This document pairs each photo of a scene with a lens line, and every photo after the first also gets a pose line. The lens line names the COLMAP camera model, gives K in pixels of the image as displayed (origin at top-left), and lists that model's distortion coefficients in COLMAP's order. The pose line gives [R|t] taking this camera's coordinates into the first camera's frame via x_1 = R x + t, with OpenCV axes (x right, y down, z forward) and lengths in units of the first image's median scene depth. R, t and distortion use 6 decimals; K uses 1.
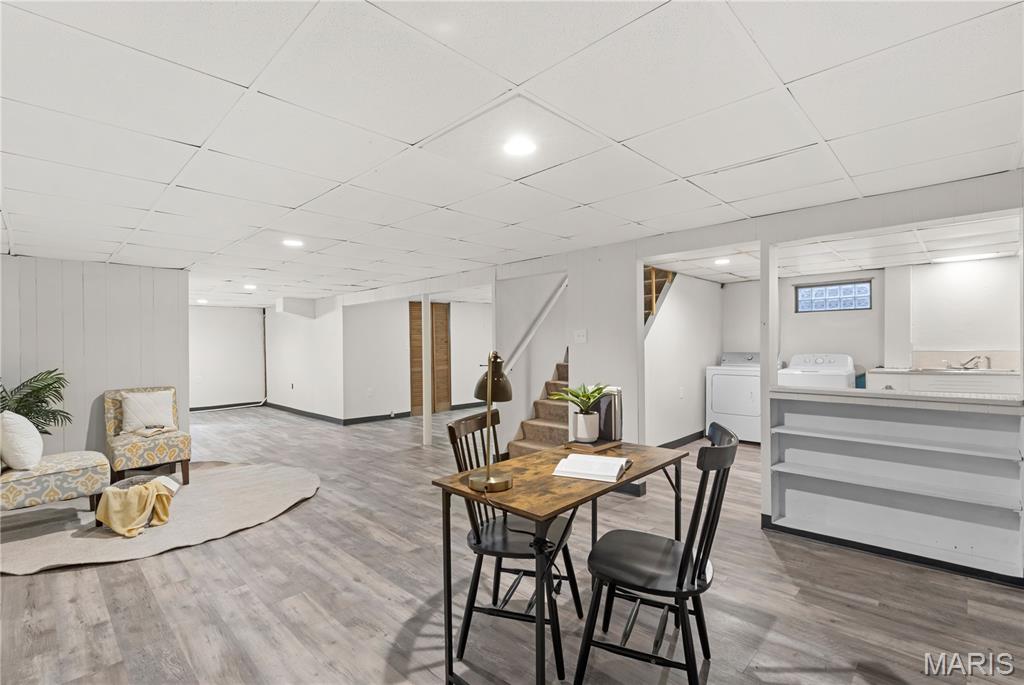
lens RADIAL K [[472.7, 0, 514.4], [0, 472.7, 346.3], [0, 0, 1]] dist [0.001039, -0.000491]
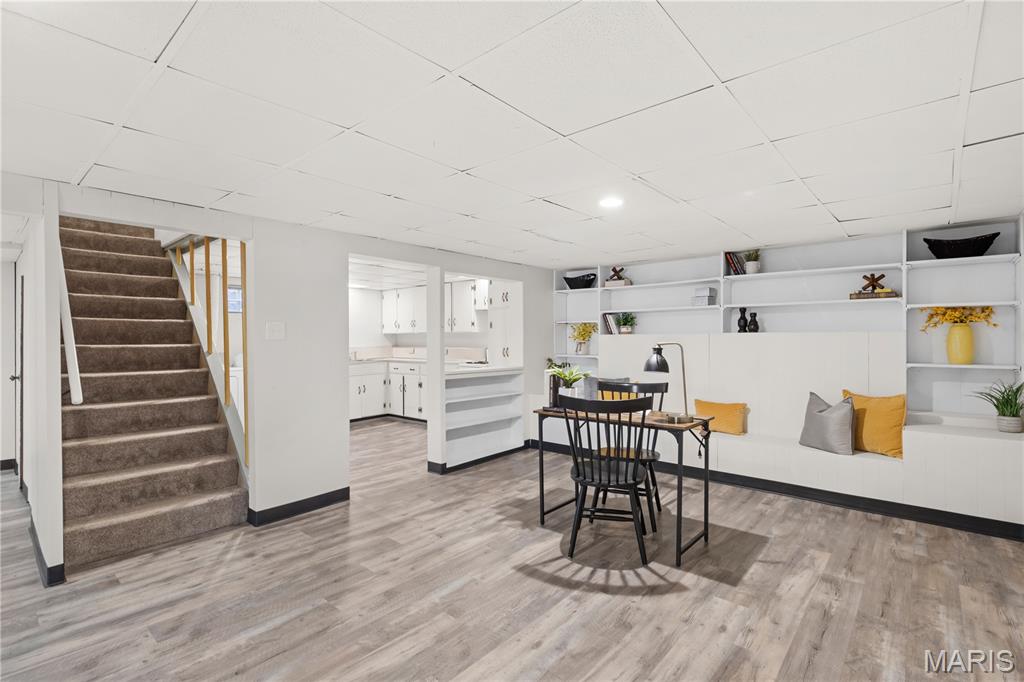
lens RADIAL K [[472.7, 0, 516.7], [0, 472.7, 334.3], [0, 0, 1]] dist [0.001039, -0.000491]
pose [[-0.054785, 0.023808, 0.998214, -0.683820], [0.010370, 0.999675, -0.023274, 0.007265], [-0.998444, 0.009076, -0.055014, 0.663670]]
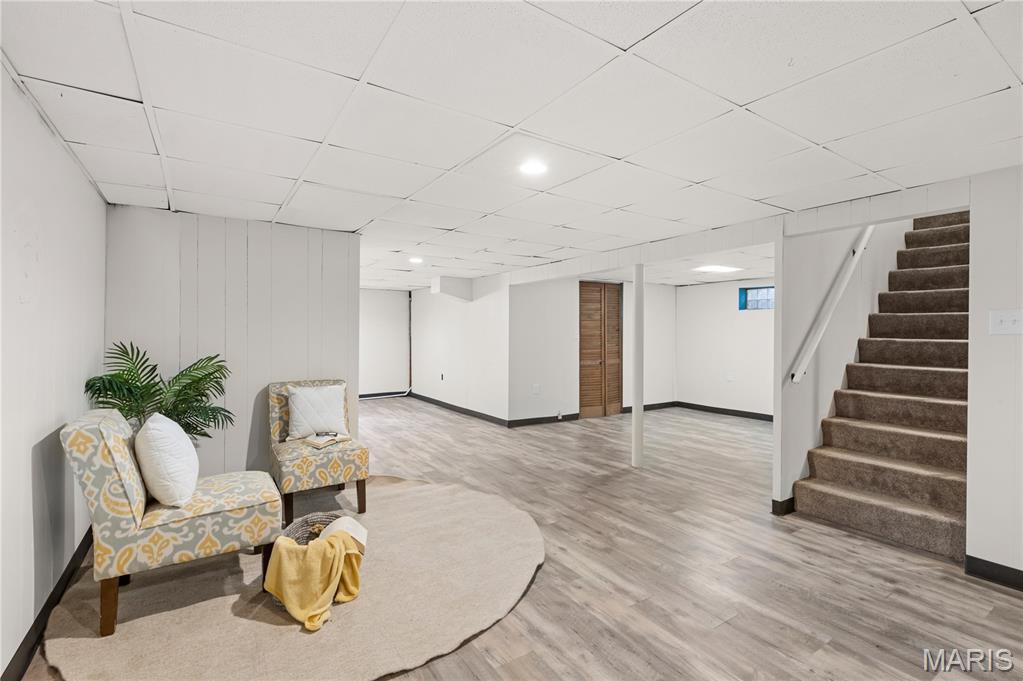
lens RADIAL K [[472.2, 0, 515.8], [0, 472.2, 340.2], [0, 0, 1]] dist [0.001039, -0.000491]
pose [[0.977624, 0.021238, -0.209284, -0.321889], [-0.019538, 0.999757, 0.010186, 0.006549], [0.209450, -0.005869, 0.977802, 0.337828]]
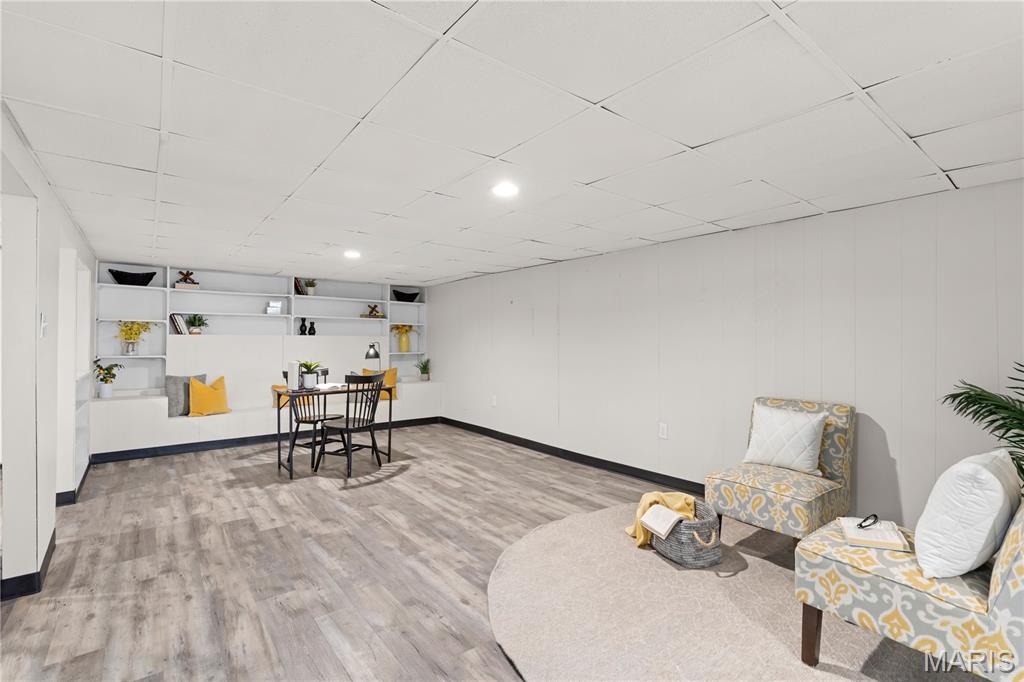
lens RADIAL K [[472.7, 0, 507.5], [0, 472.7, 339.7], [0, 0, 1]] dist [0.001039, -0.000491]
pose [[-0.989273, 0.009754, 0.145754, -0.521063], [0.010080, 0.999948, 0.001503, 0.002111], [-0.145732, 0.002956, -0.989320, 1.531325]]
